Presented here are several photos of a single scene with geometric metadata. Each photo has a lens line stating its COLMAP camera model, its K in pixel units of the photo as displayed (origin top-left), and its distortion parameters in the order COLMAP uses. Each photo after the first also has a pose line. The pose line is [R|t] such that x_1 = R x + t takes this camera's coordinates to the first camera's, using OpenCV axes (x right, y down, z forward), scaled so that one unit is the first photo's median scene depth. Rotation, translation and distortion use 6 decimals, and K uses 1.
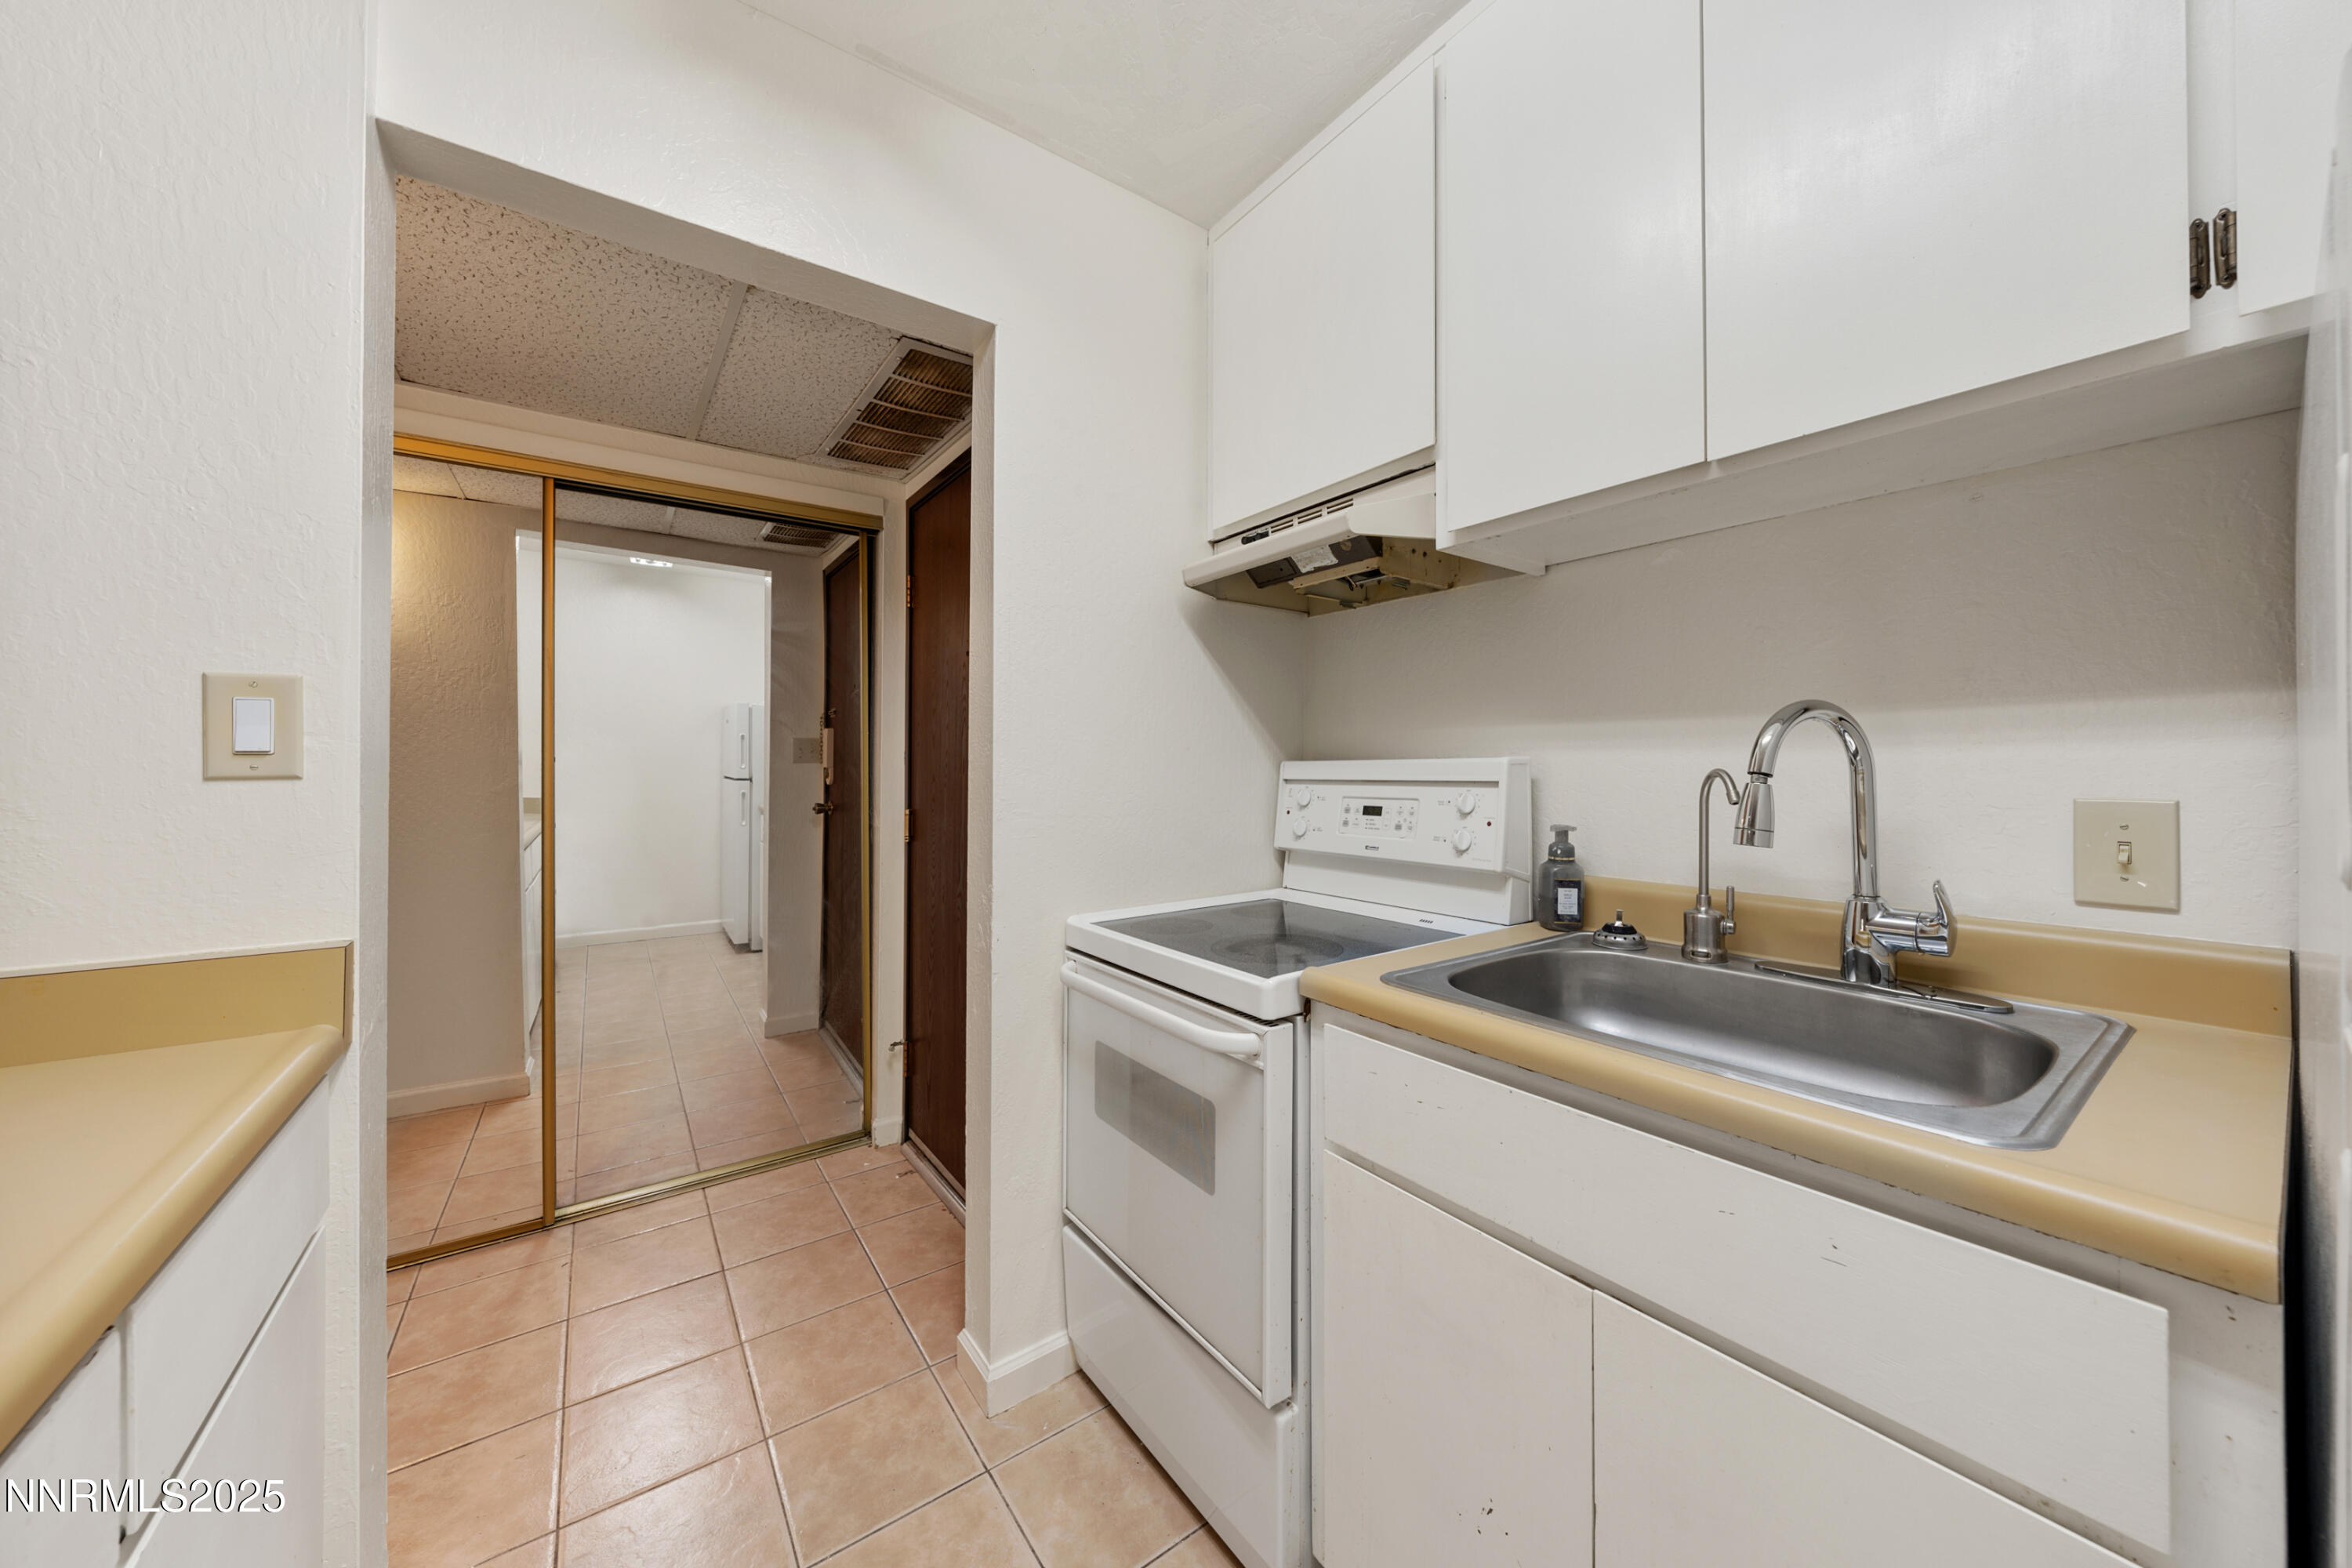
lens RADIAL K [[803.2, 0, 1167.6], [0, 803.2, 779.3], [0, 0, 1]] dist [-0.005224, 0.000371]
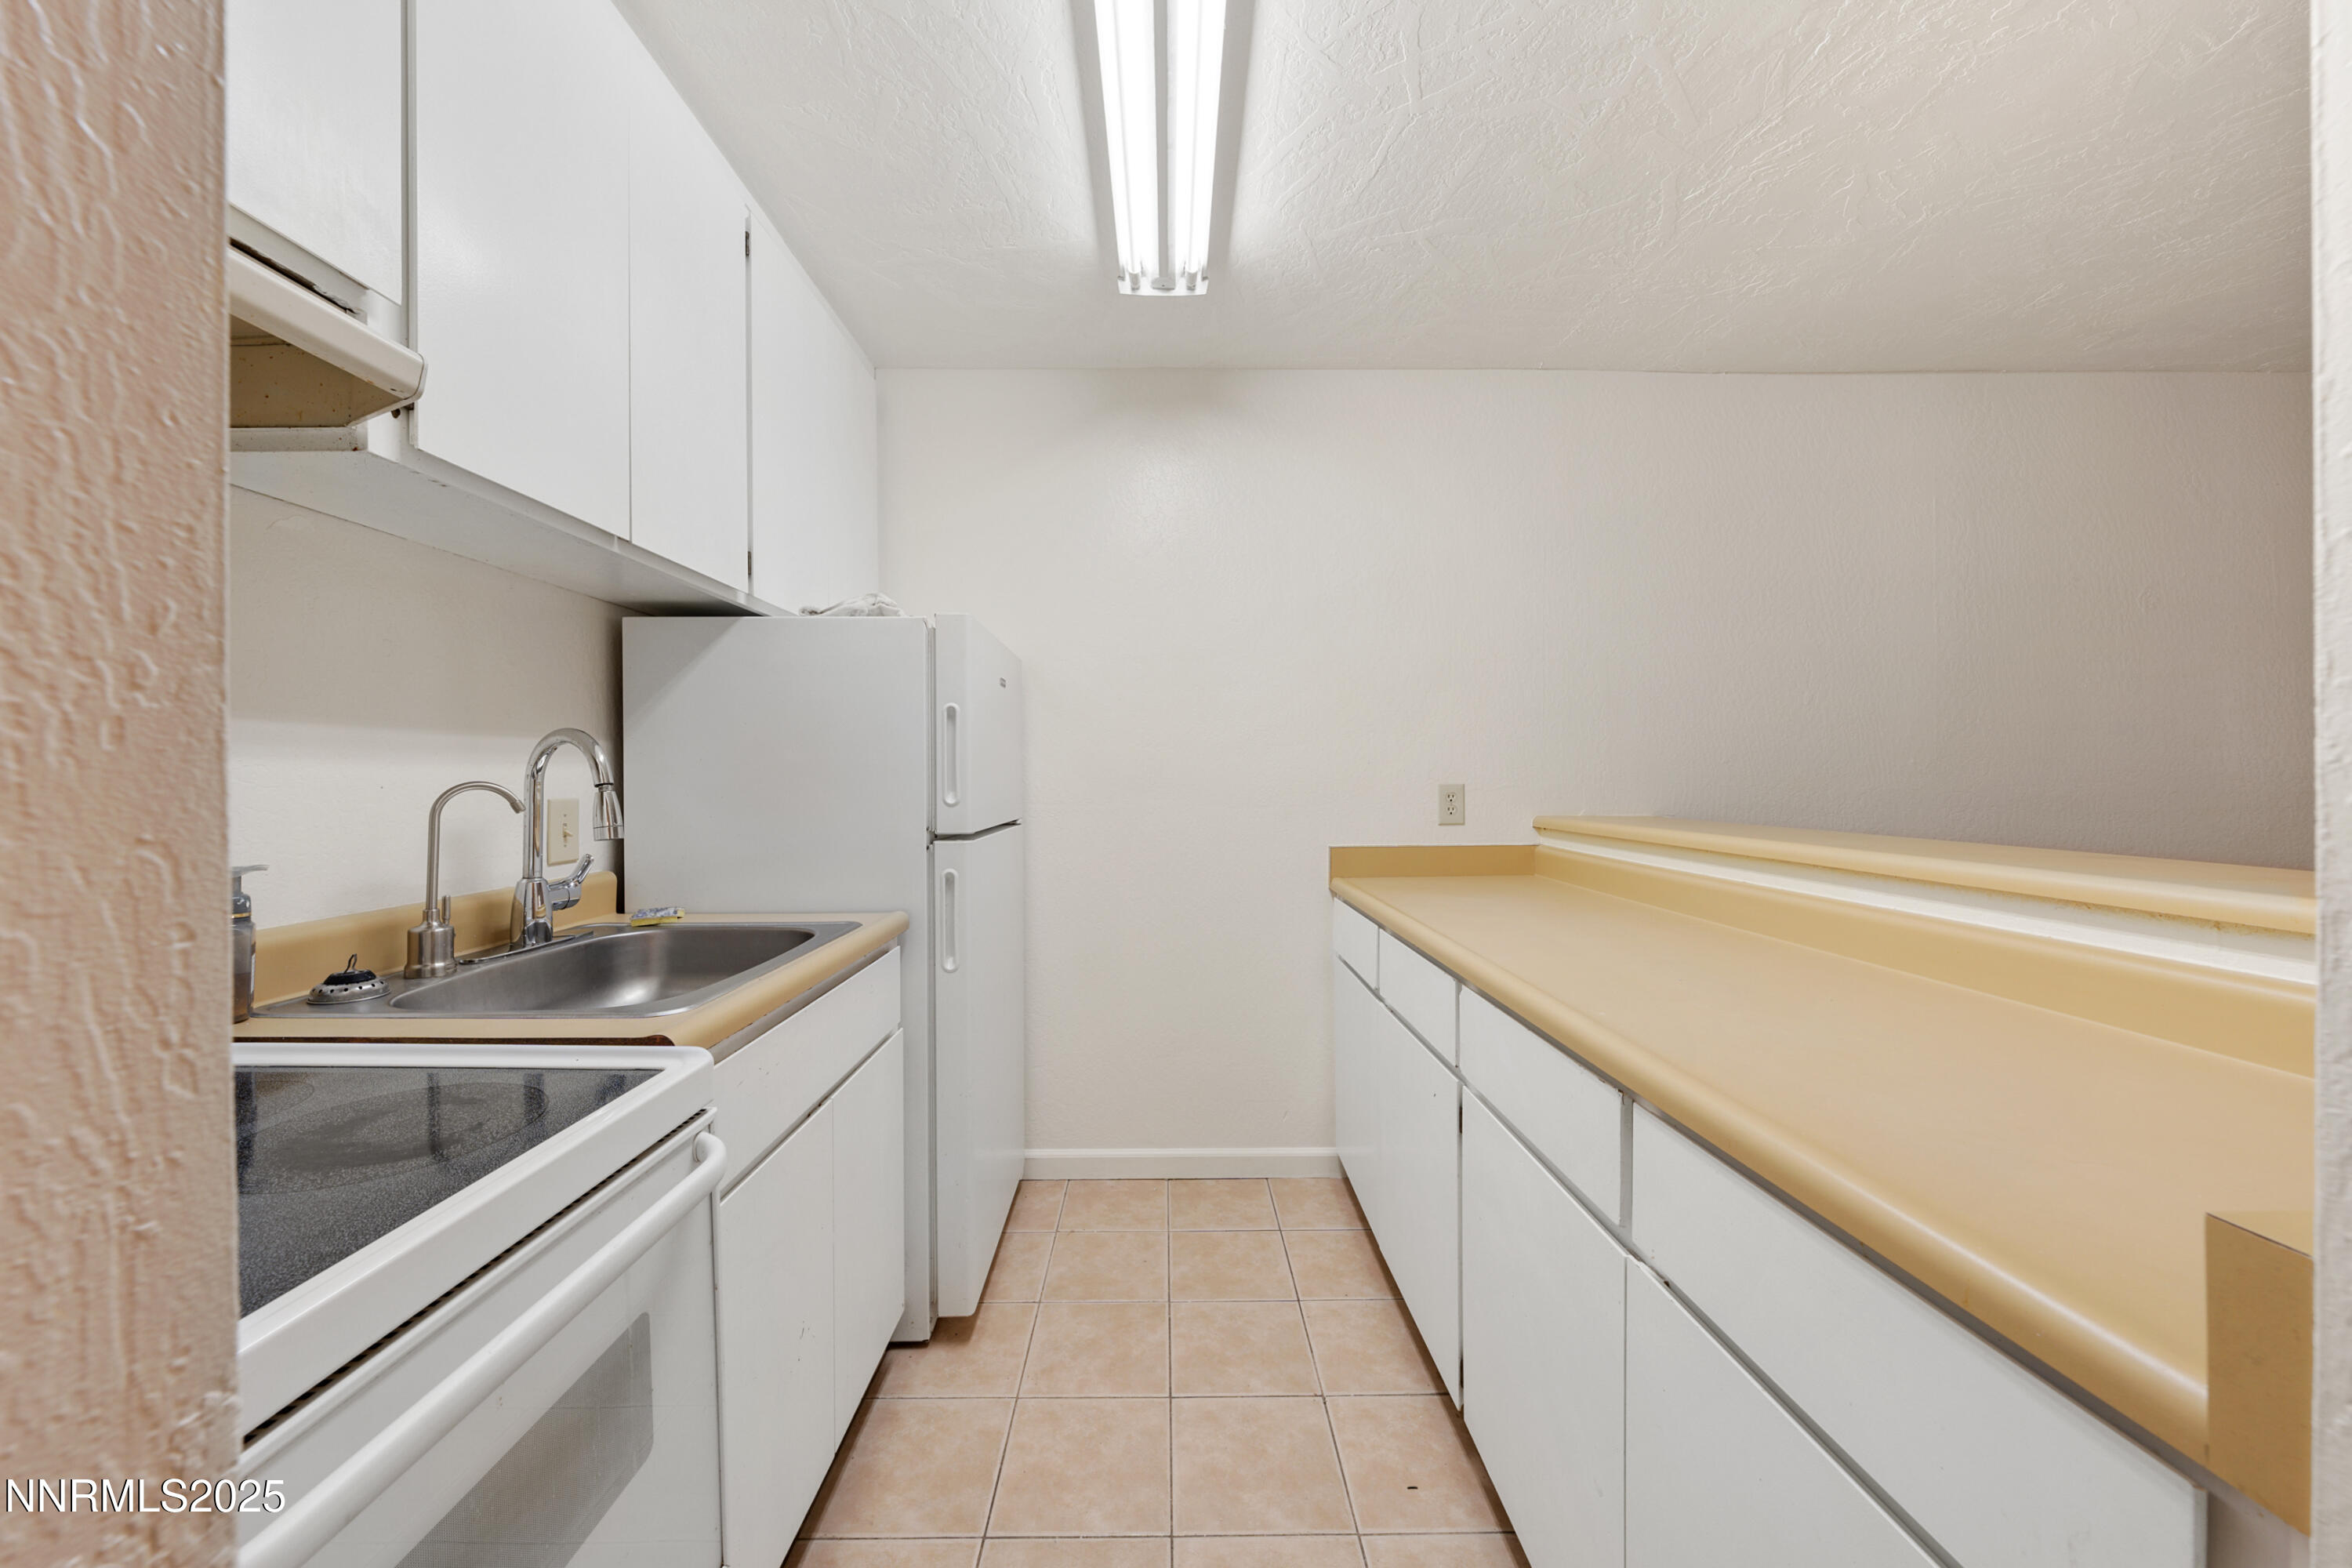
lens RADIAL K [[838.2, 0, 1176.0], [0, 838.2, 784.0], [0, 0, 1]] dist [0.000262, 0.000000]
pose [[-0.818769, -0.001807, 0.574120, -0.729176], [0.001718, 0.999983, 0.005598, -0.016939], [-0.574120, 0.005570, -0.818752, 1.427207]]
